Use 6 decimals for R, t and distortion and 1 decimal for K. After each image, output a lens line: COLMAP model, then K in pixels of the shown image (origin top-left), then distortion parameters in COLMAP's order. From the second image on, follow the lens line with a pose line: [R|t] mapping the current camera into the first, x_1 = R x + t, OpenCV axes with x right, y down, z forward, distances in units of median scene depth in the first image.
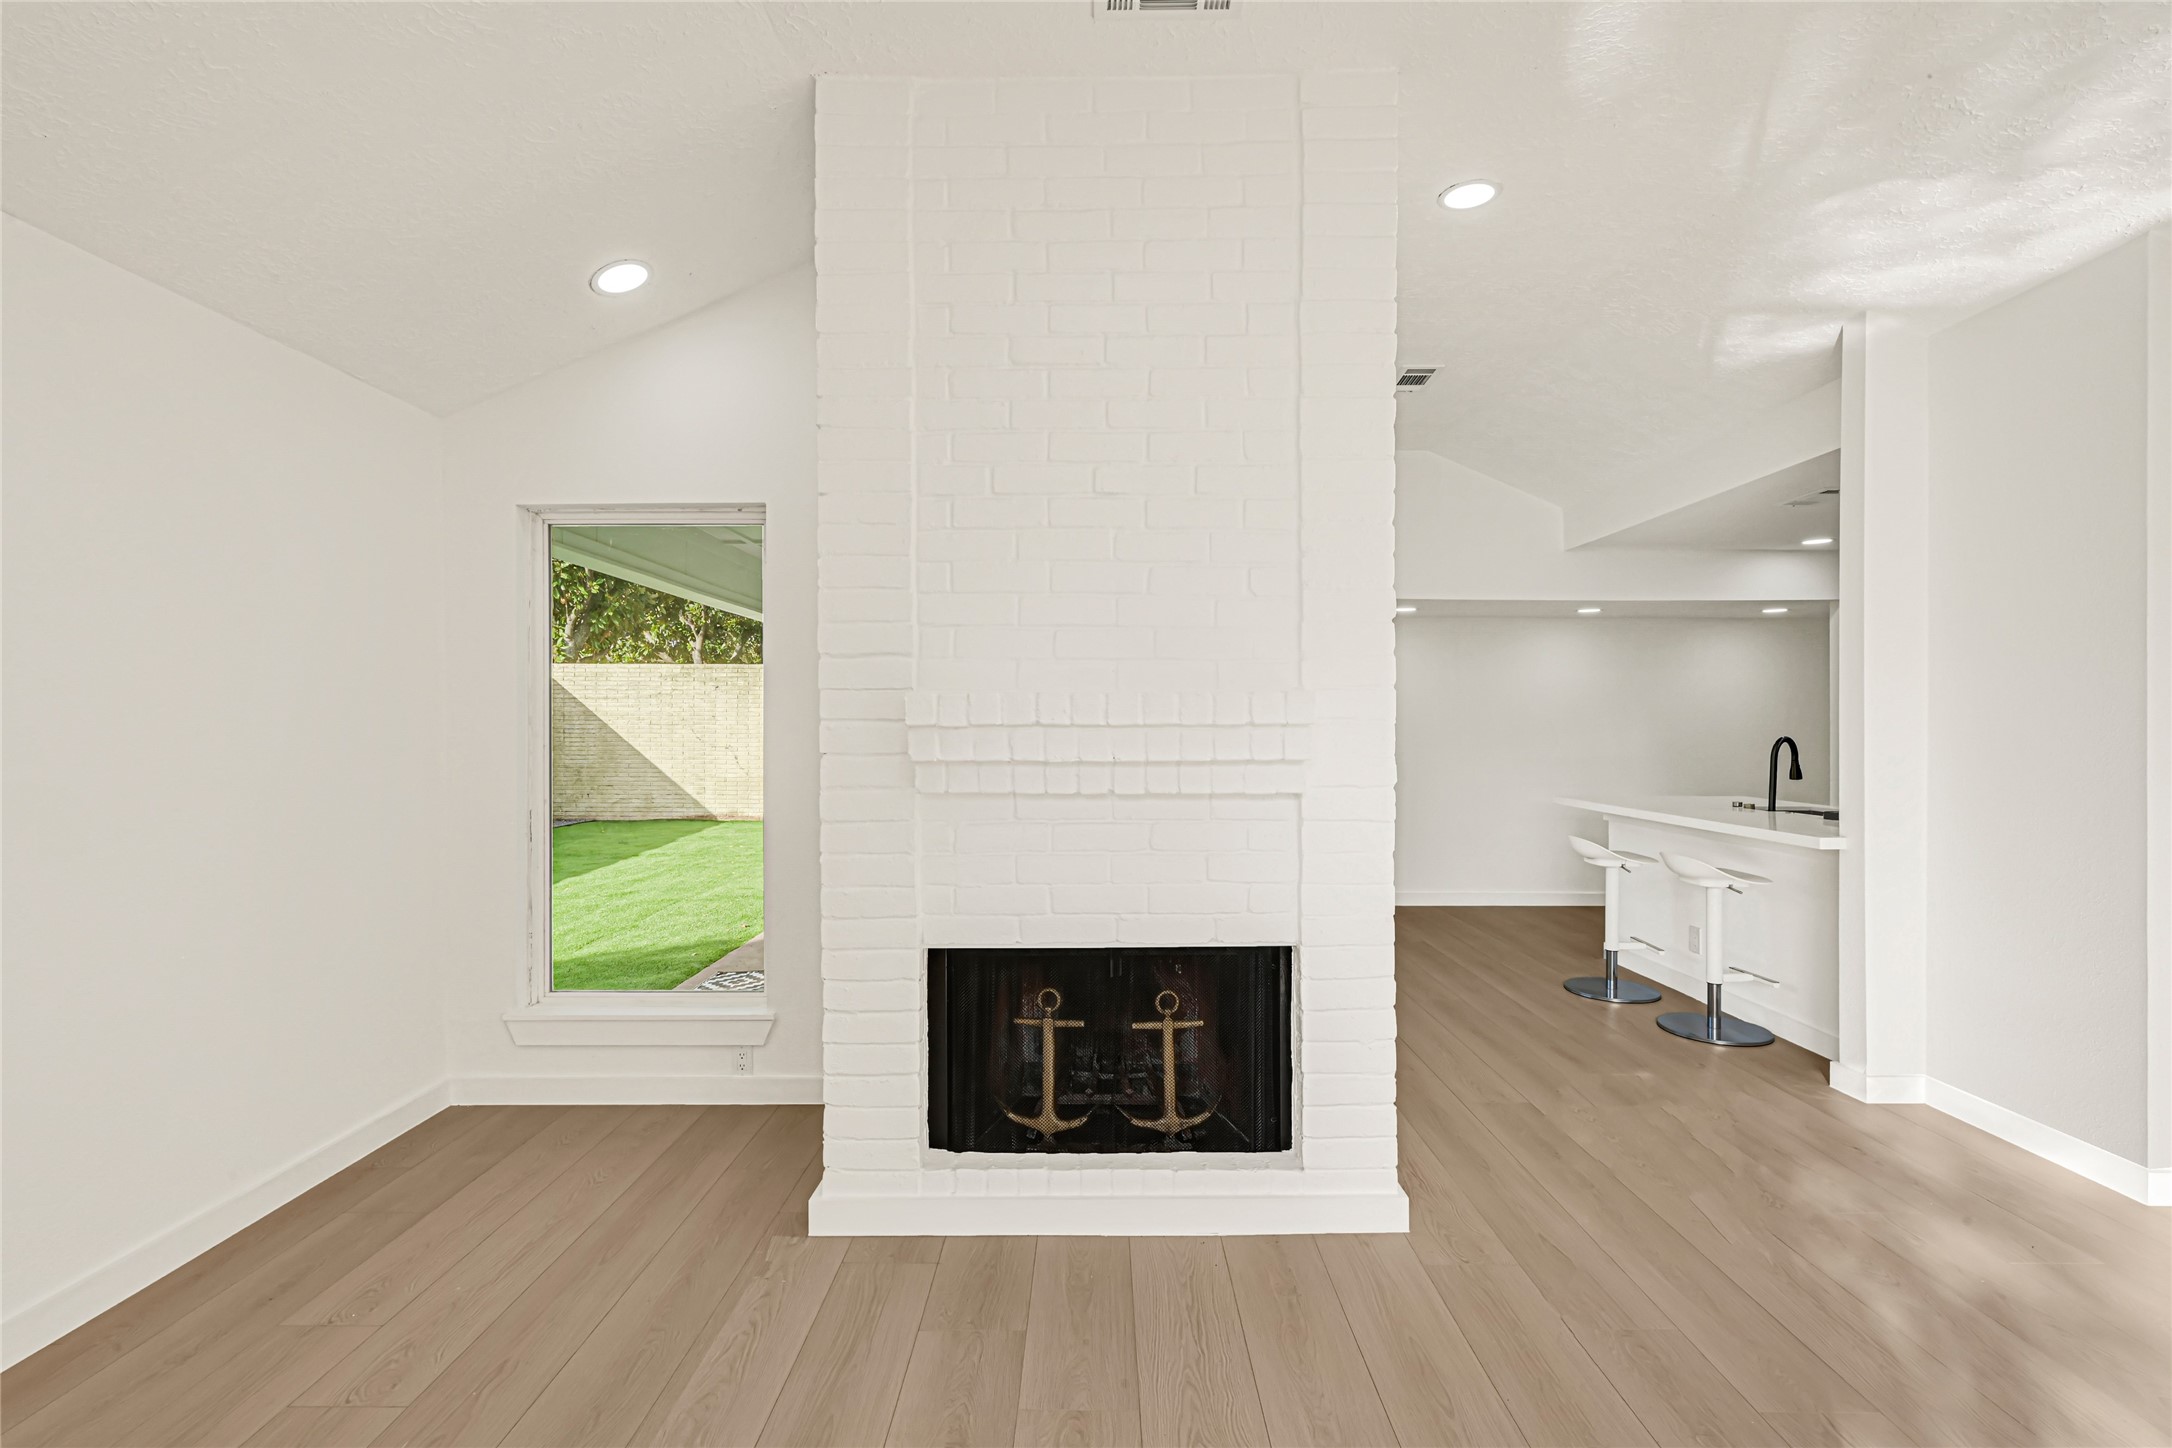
lens RADIAL K [[961.1, 0, 1089.4], [0, 961.1, 730.8], [0, 0, 1]] dist [-0.001172, -0.000161]
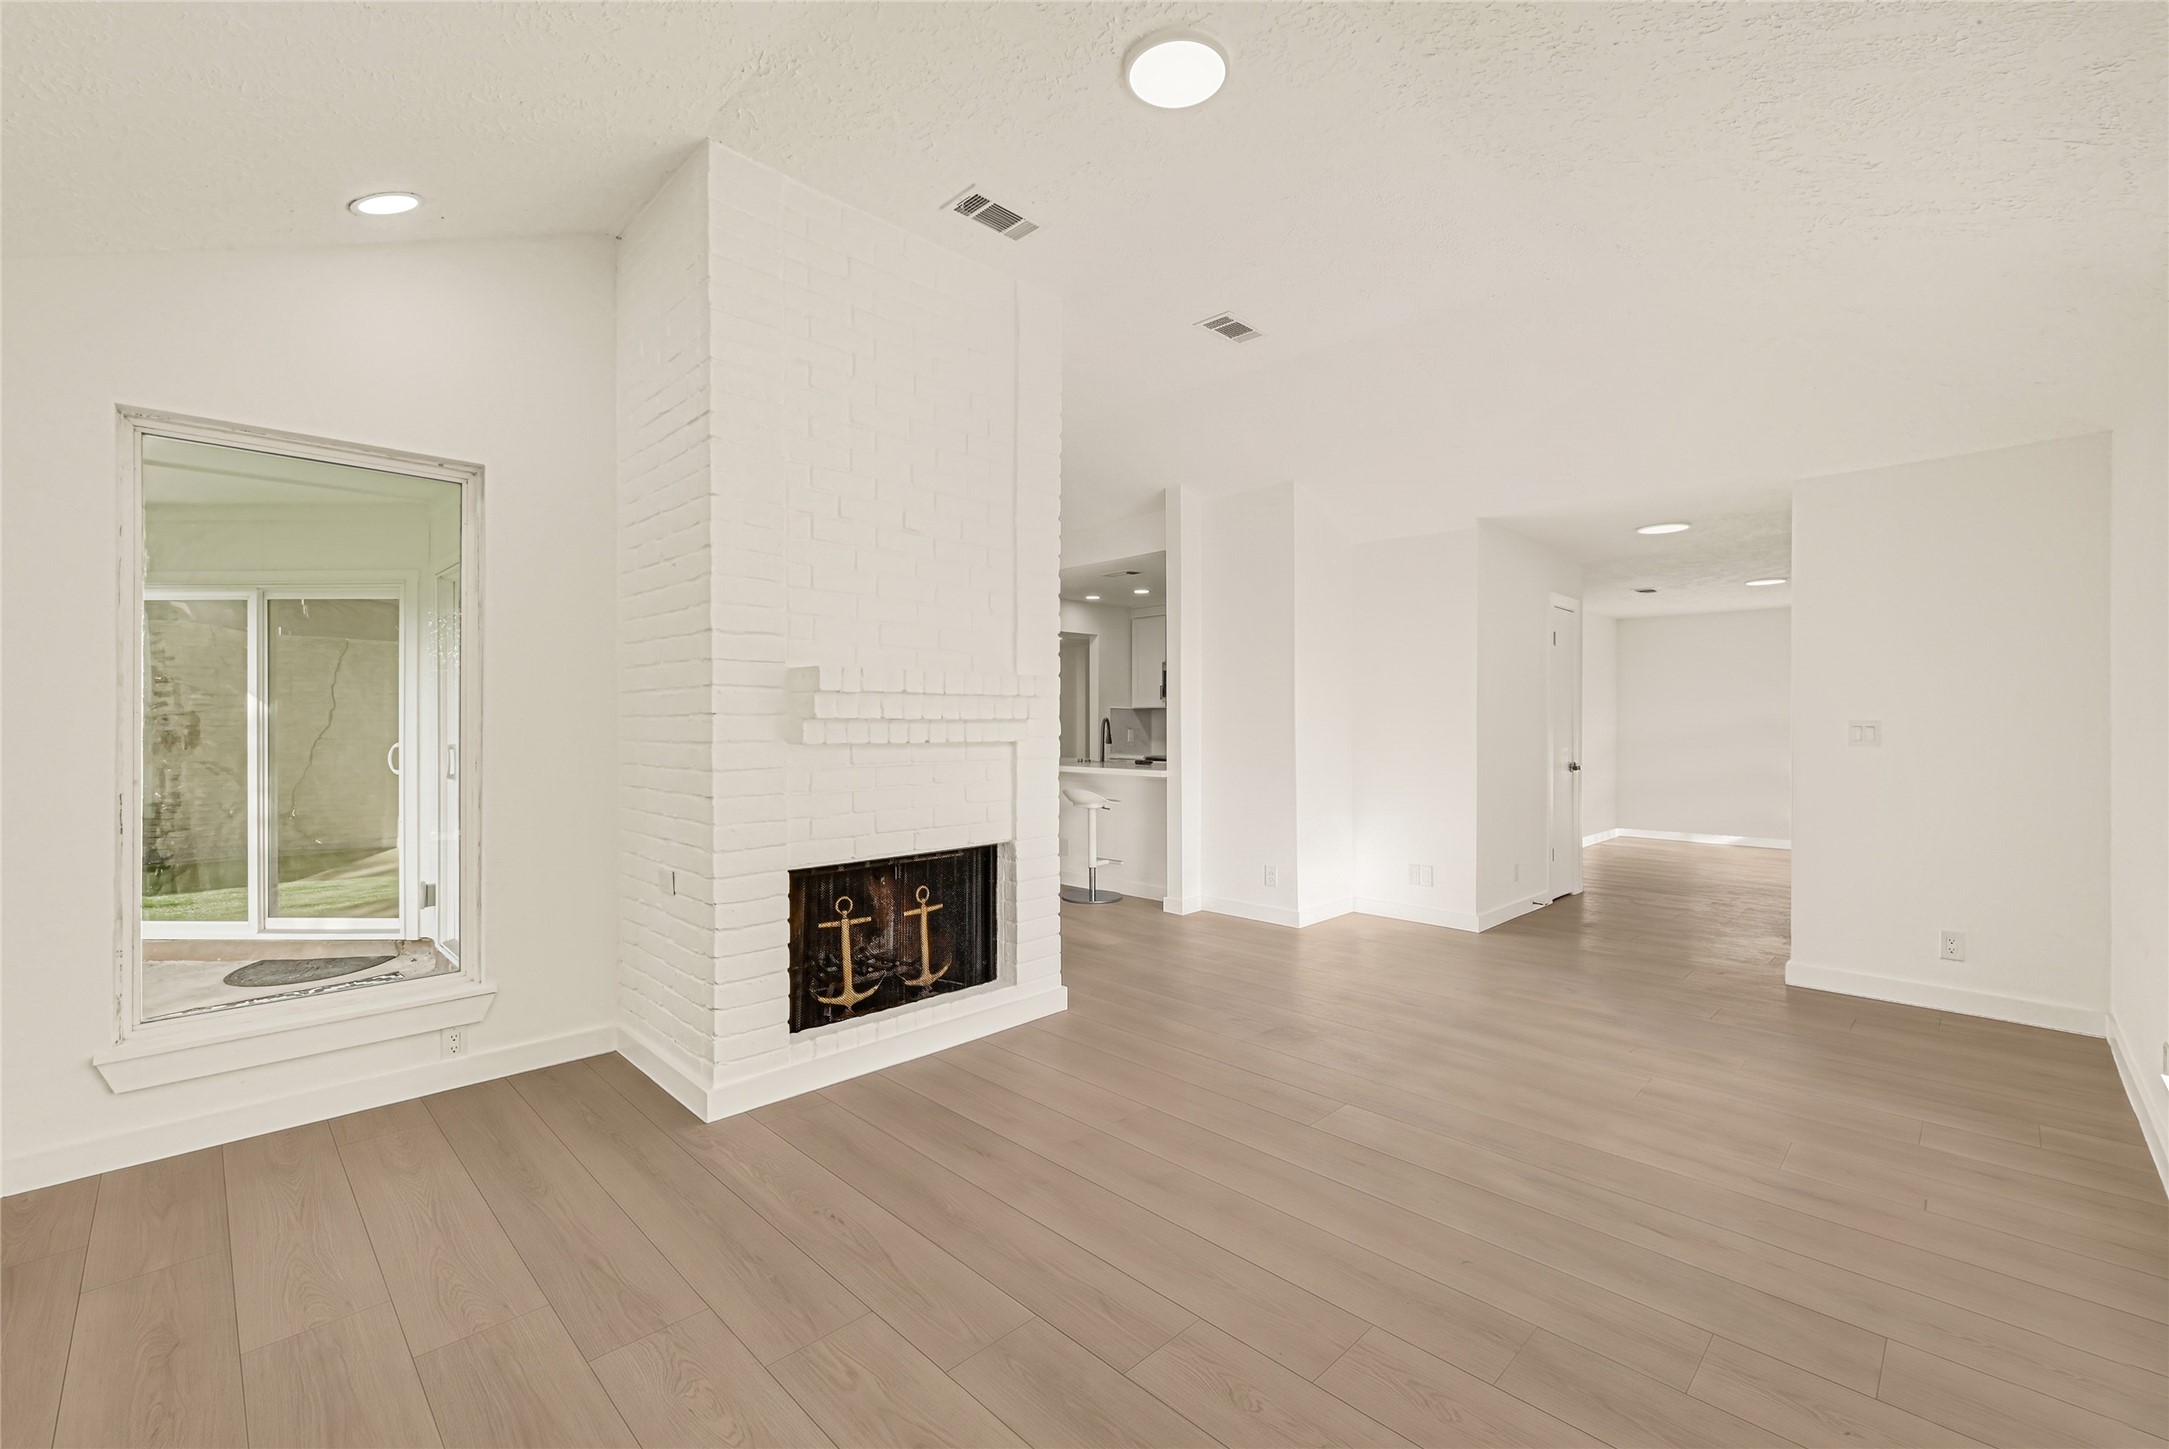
lens RADIAL K [[907.3, 0, 1084.5], [0, 907.3, 724.5], [0, 0, 1]] dist [-0.000207, -0.000086]
pose [[0.702994, -0.000324, 0.711195, -0.698434], [0.003490, 0.999989, -0.002994, 0.039457], [-0.711187, 0.004587, 0.702988, -0.102180]]
